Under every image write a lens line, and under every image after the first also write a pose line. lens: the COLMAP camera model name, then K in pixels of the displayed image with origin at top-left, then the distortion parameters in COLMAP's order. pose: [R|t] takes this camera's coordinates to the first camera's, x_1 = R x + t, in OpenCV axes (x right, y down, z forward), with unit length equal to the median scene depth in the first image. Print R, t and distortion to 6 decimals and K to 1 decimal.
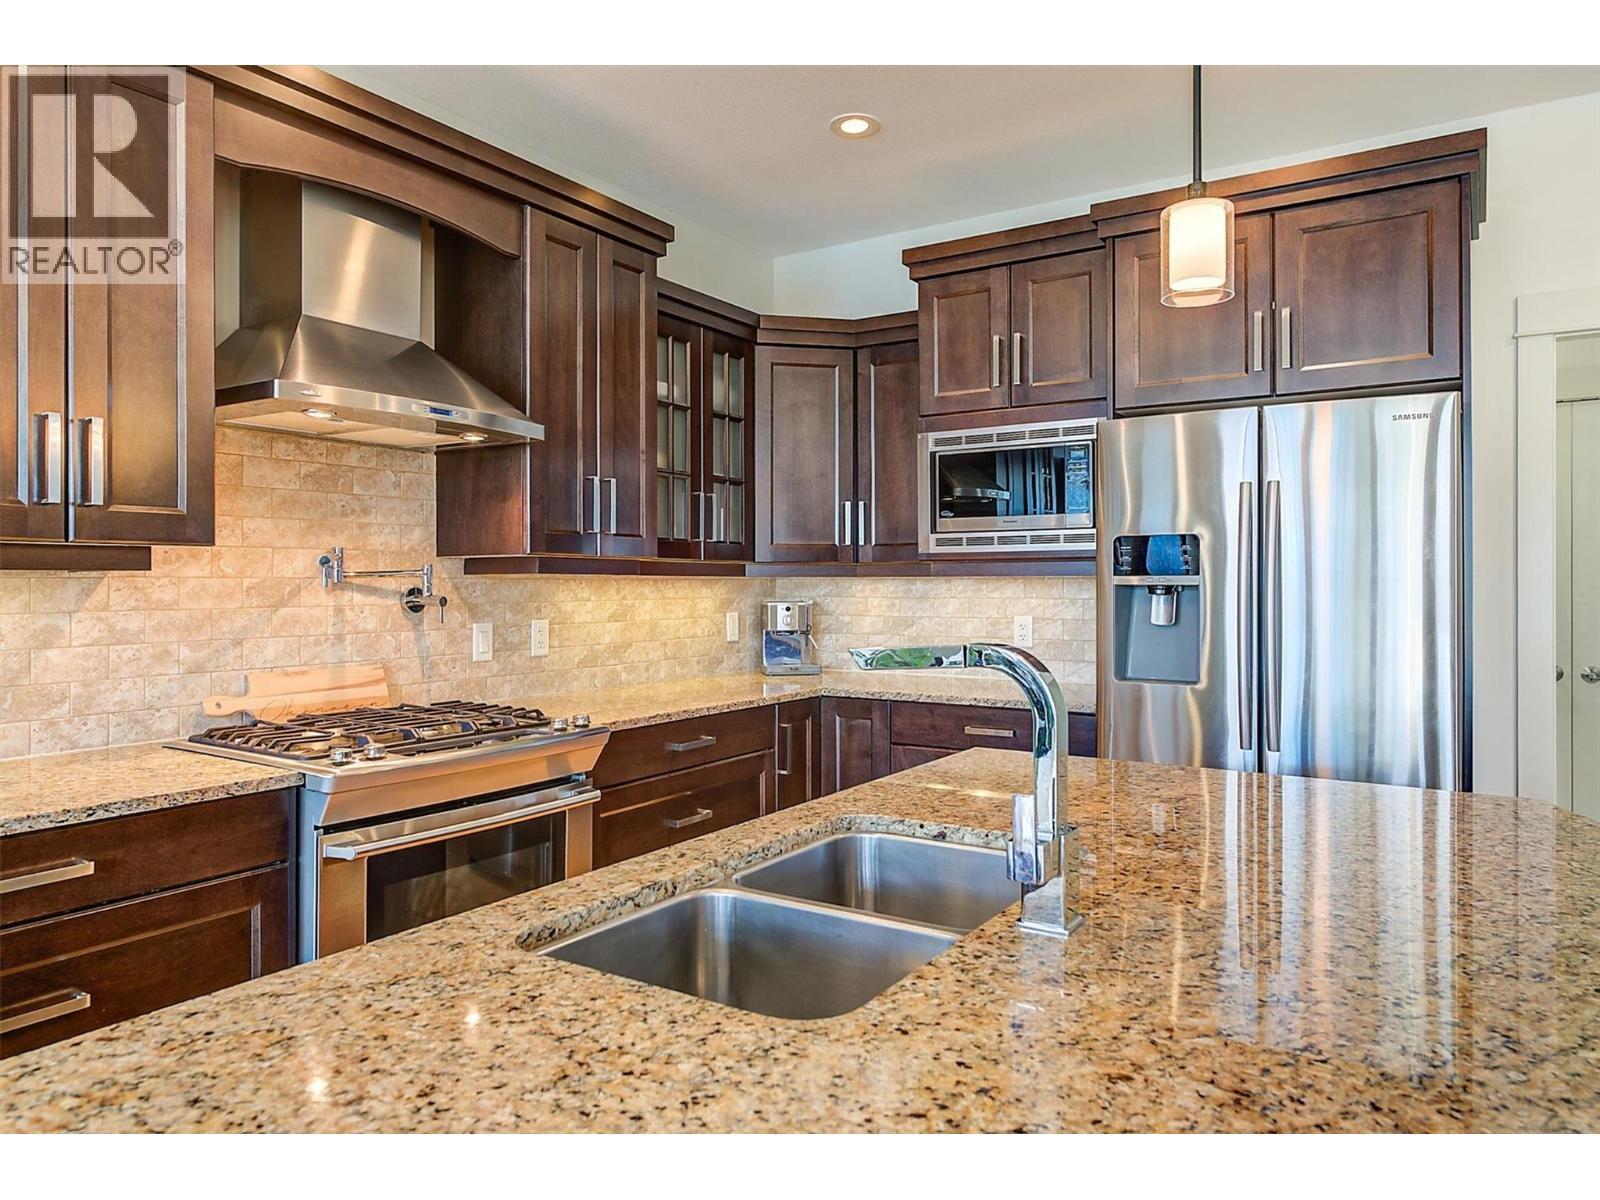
lens RADIAL K [[1052.4, 0, 802.8], [0, 1052.4, 583.0], [0, 0, 1]] dist [-0.011596, 0.010711]
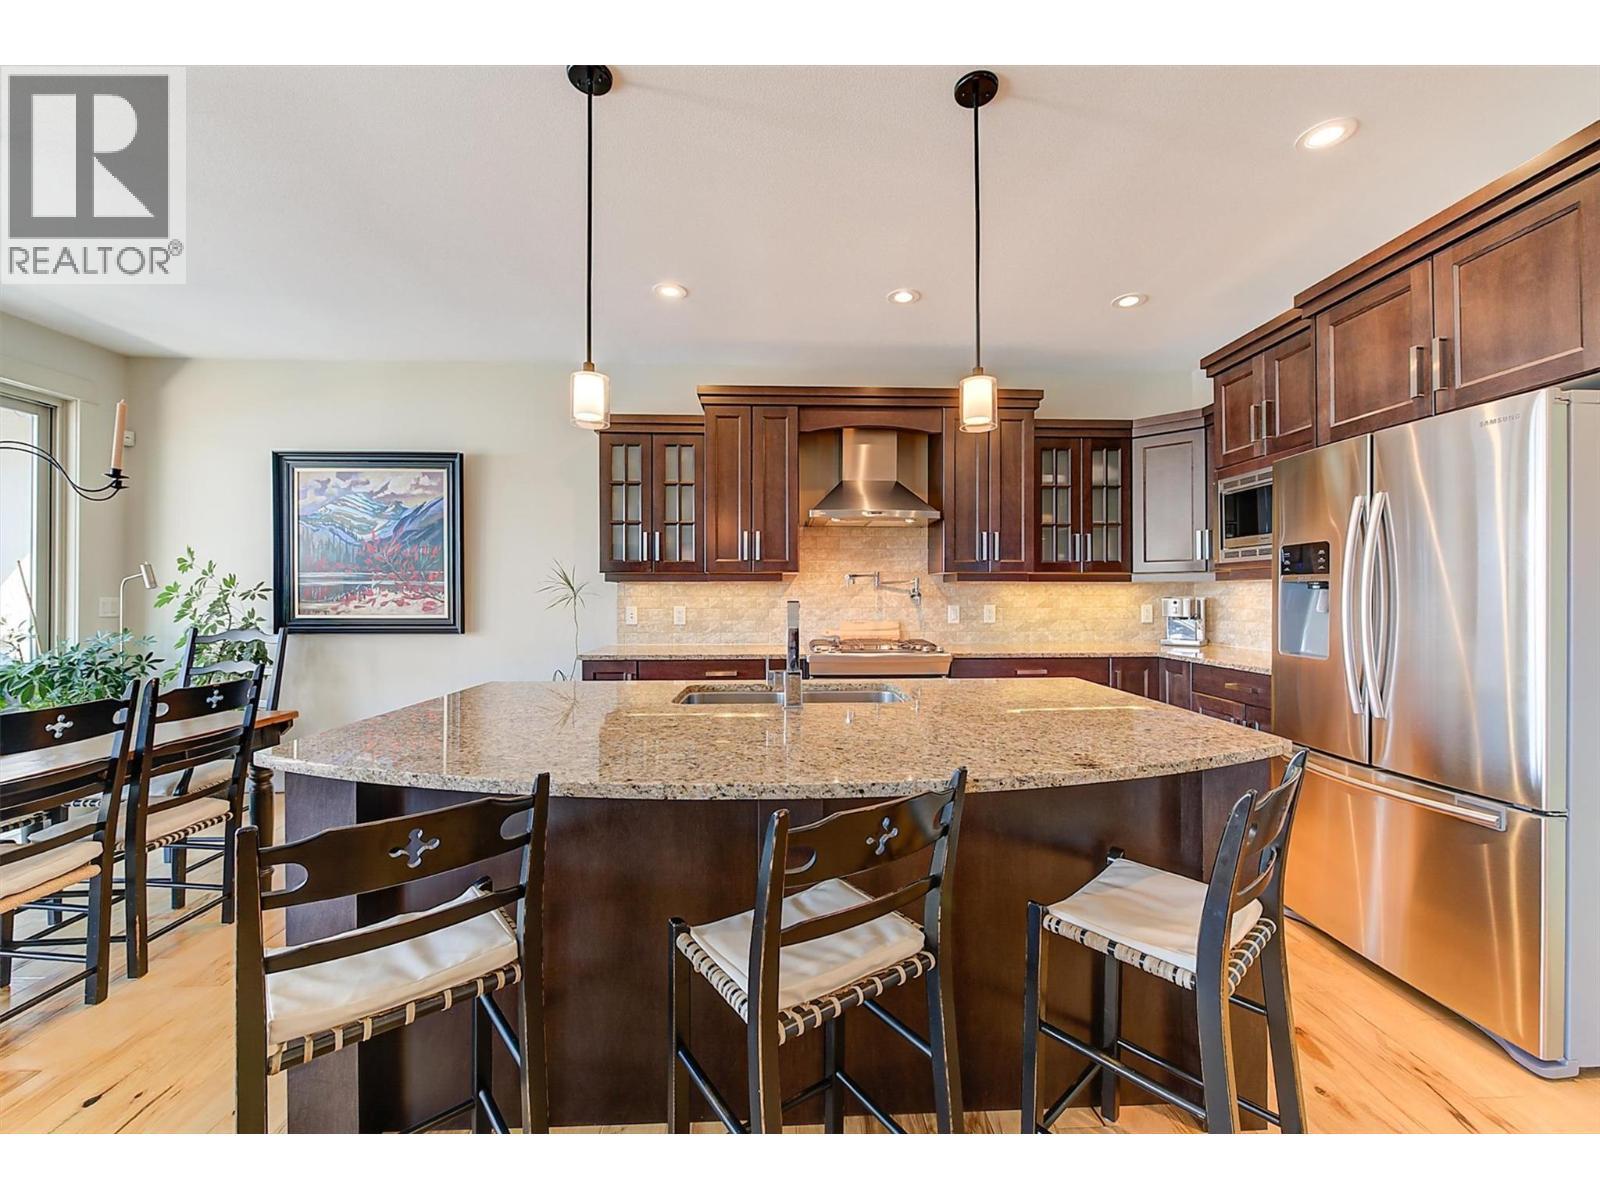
lens RADIAL K [[634.1, 0, 815.8], [0, 634.1, 604.3], [0, 0, 1]] dist [-0.000828, -0.002396]
pose [[0.577149, 0.011836, -0.816553, 0.623247], [0.000049, 0.999894, 0.014528, 0.018785], [0.816639, -0.008425, 0.577088, 0.043292]]
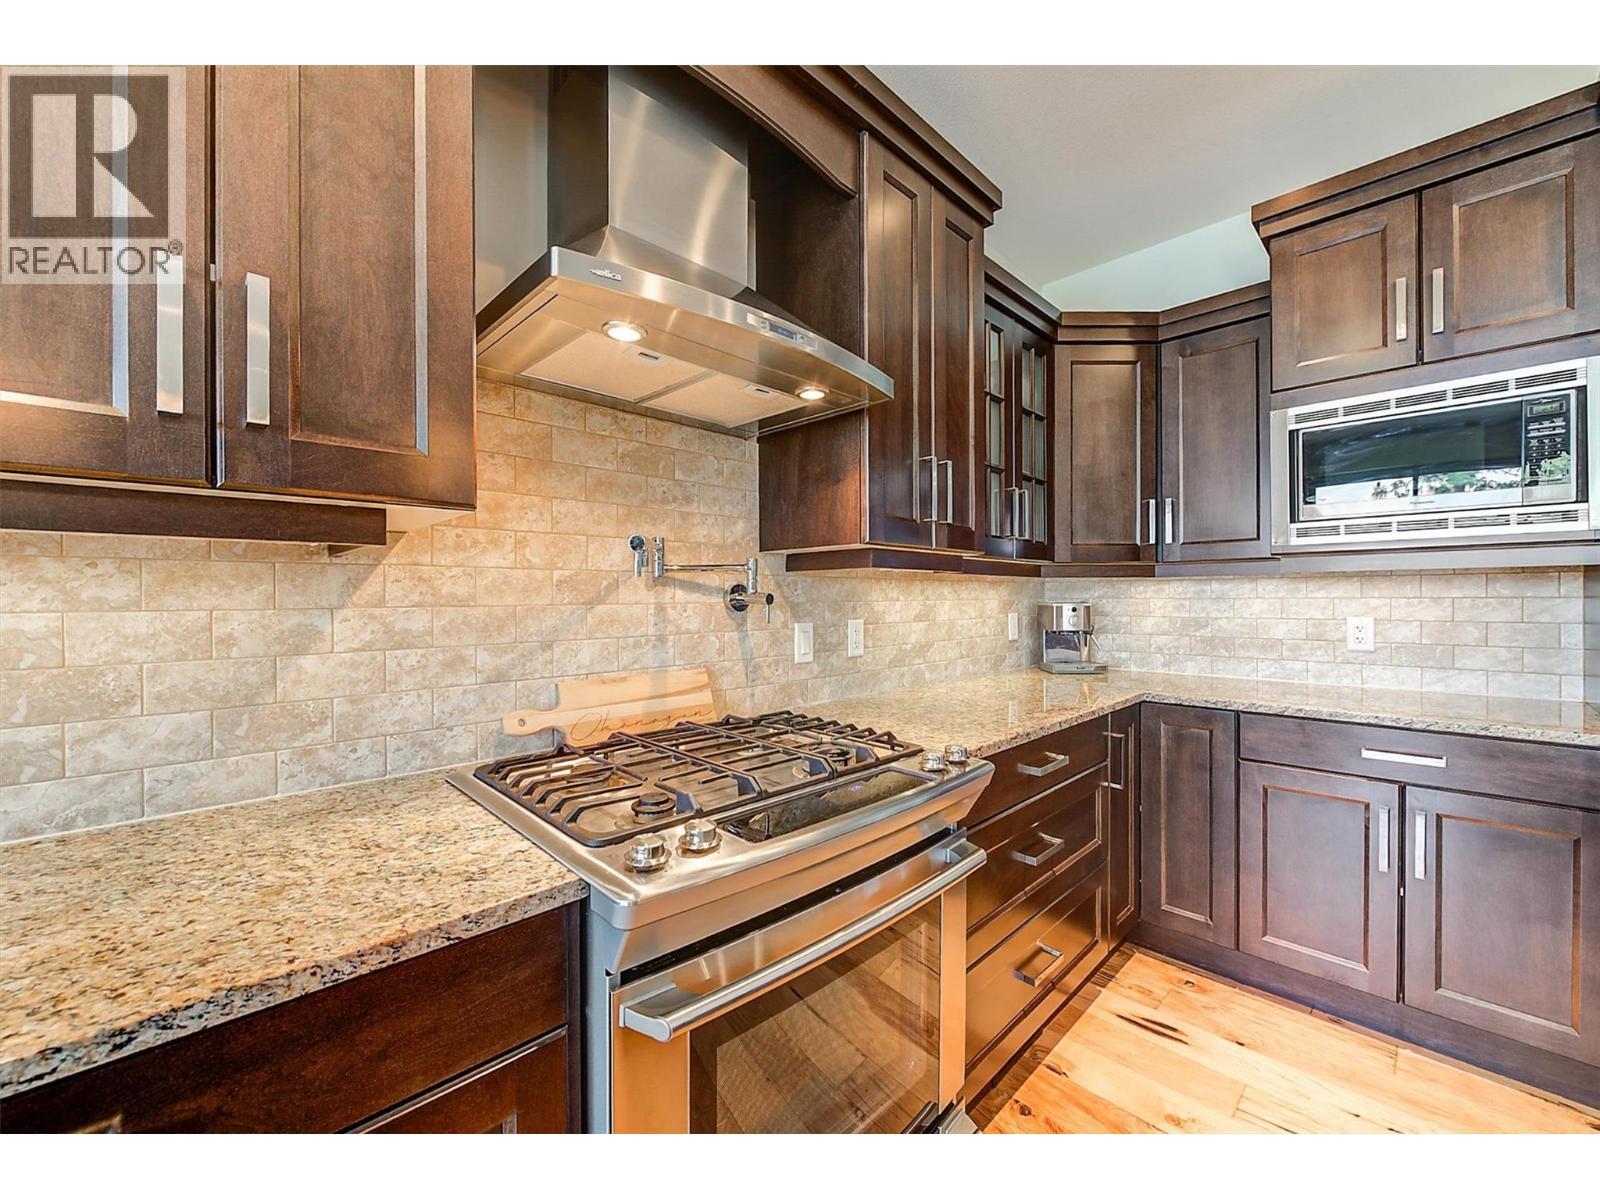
lens RADIAL K [[634.1, 0, 802.2], [0, 634.1, 602.2], [0, 0, 1]] dist [-0.000828, -0.002396]
pose [[0.976012, -0.002675, -0.217701, -0.195723], [0.004299, 0.999966, 0.006988, 0.016569], [0.217675, -0.007757, 0.975991, 0.474028]]
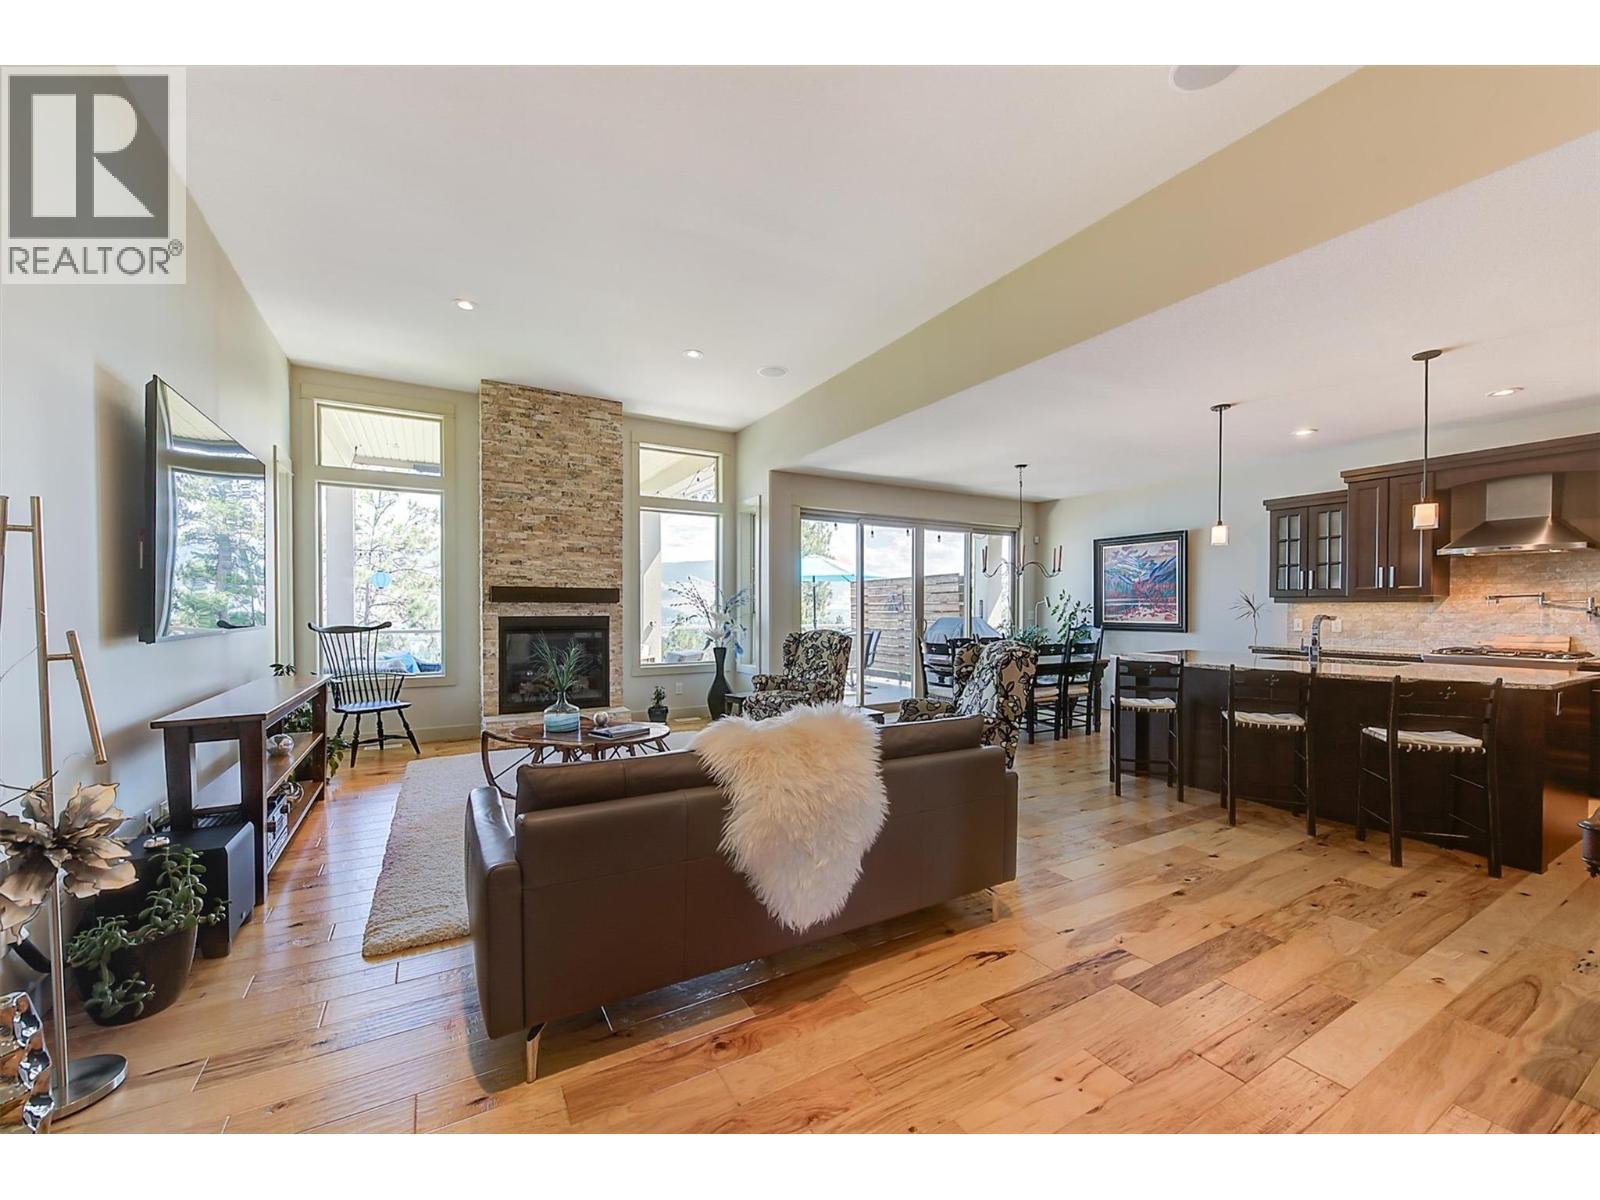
lens RADIAL K [[634.1, 0, 812.0], [0, 634.1, 612.2], [0, 0, 1]] dist [-0.000828, -0.002396]
pose [[-0.449682, 0.007437, -0.893158, 1.801934], [0.000128, 0.999966, 0.008262, 0.004701], [0.893189, 0.003601, -0.449667, 0.024311]]
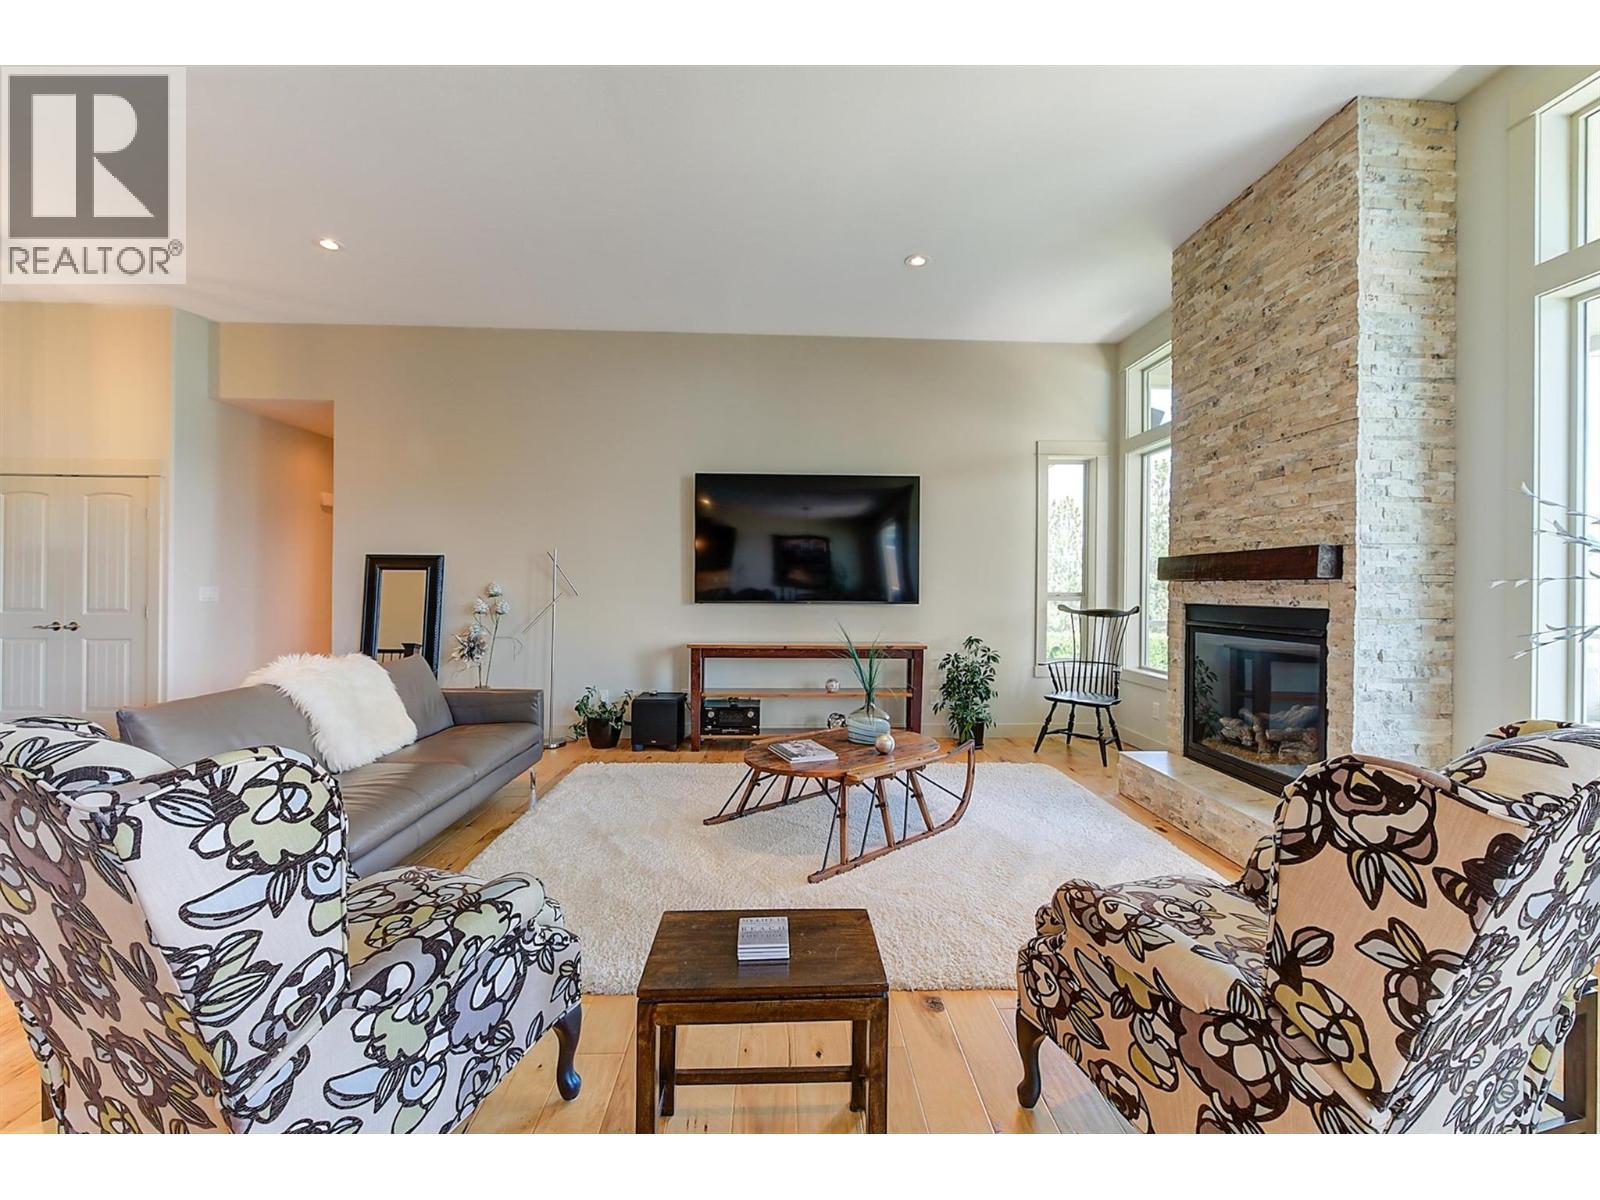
lens RADIAL K [[634.1, 0, 808.7], [0, 634.1, 588.4], [0, 0, 1]] dist [-0.000828, -0.002396]
pose [[-0.575886, -0.005975, 0.817508, -0.076114], [-0.008801, 0.999961, 0.001109, 0.010177], [-0.817483, -0.006556, -0.575916, -0.373853]]
